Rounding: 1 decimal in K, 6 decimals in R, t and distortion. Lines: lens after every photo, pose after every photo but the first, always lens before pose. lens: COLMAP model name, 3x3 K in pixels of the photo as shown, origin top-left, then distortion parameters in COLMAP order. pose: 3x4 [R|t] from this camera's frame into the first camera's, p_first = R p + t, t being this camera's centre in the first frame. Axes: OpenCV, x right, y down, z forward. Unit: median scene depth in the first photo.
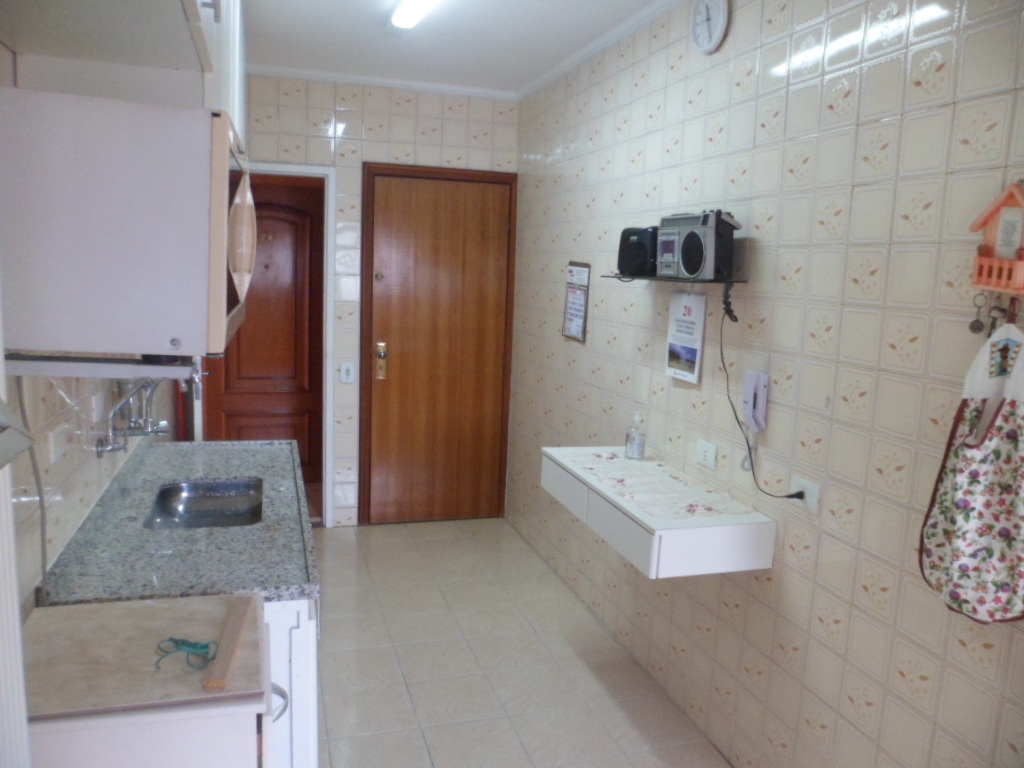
lens RADIAL K [[789.5, 0, 526.8], [0, 789.5, 382.8], [0, 0, 1]] dist [-0.085429, 0.056049]
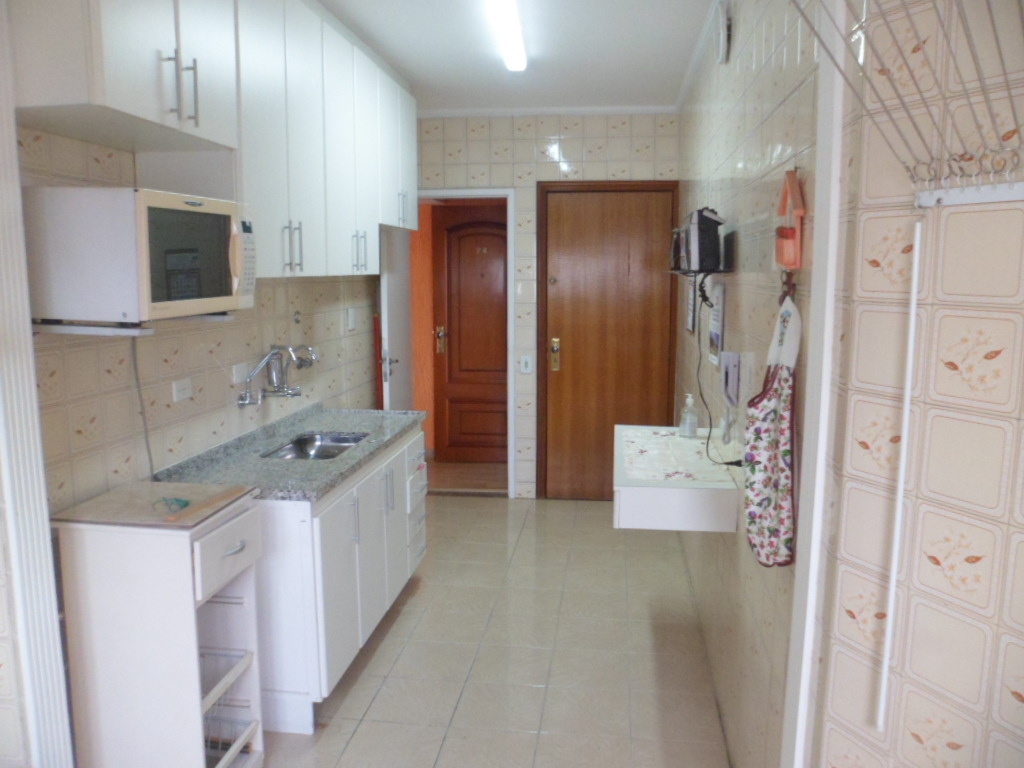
lens RADIAL K [[789.5, 0, 526.8], [0, 789.5, 382.8], [0, 0, 1]] dist [-0.085429, 0.056049]
pose [[0.913437, 0.017704, -0.406595, 0.301547], [-0.021918, 0.999743, -0.005709, 0.025416], [0.406390, 0.014127, 0.913591, -0.073613]]
